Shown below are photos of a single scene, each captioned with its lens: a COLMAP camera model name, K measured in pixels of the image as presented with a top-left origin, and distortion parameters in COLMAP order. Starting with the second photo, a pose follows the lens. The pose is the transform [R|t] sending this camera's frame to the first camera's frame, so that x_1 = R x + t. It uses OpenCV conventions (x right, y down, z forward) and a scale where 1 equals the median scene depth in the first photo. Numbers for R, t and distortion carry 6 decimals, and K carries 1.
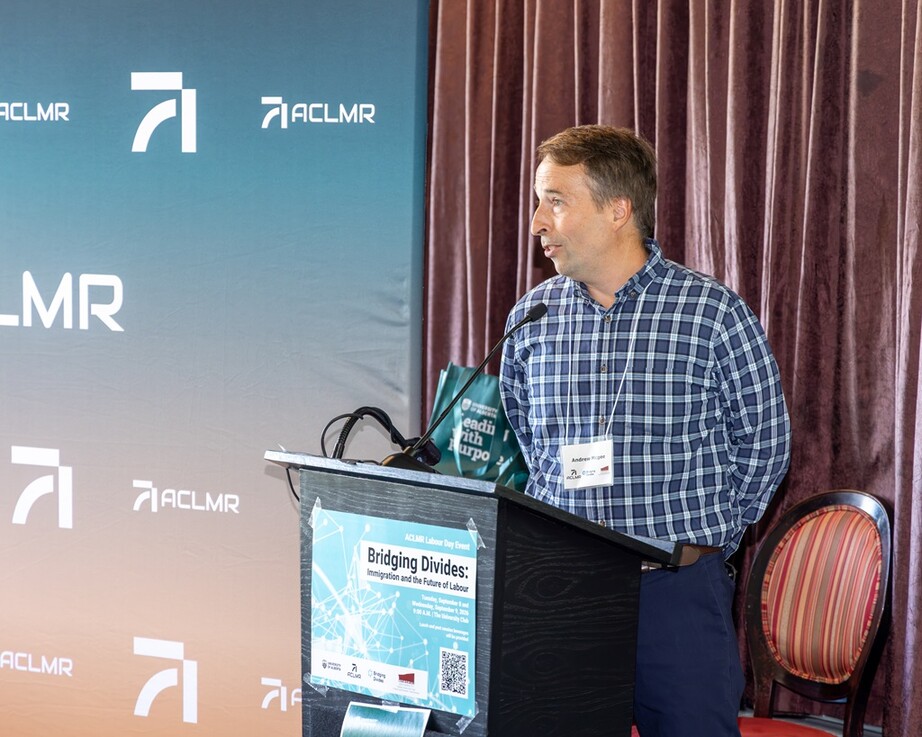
lens RADIAL K [[2683.0, 0, 461.0], [0, 2683.0, 368.5], [0, 0, 1]] dist [0.240246, 0.344863]
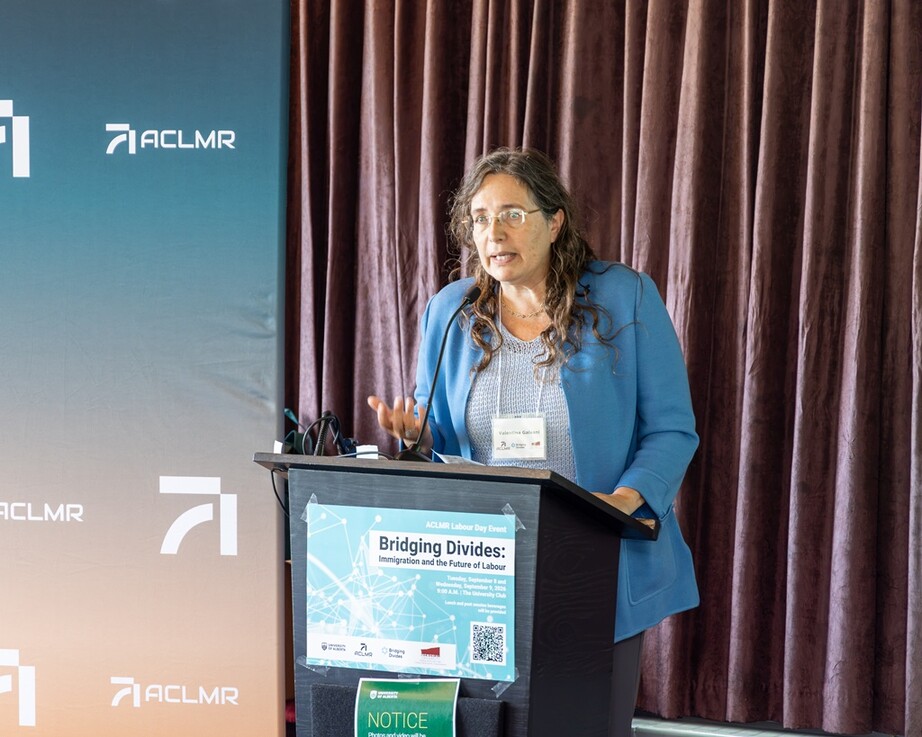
lens RADIAL K [[2683.0, 0, 461.0], [0, 2683.0, 368.5], [0, 0, 1]] dist [0.240246, 0.344863]
pose [[0.972408, -0.028687, 0.231514, -0.258155], [0.029905, 0.999551, -0.001750, 0.000807], [-0.231360, 0.008625, 0.972830, -0.079172]]
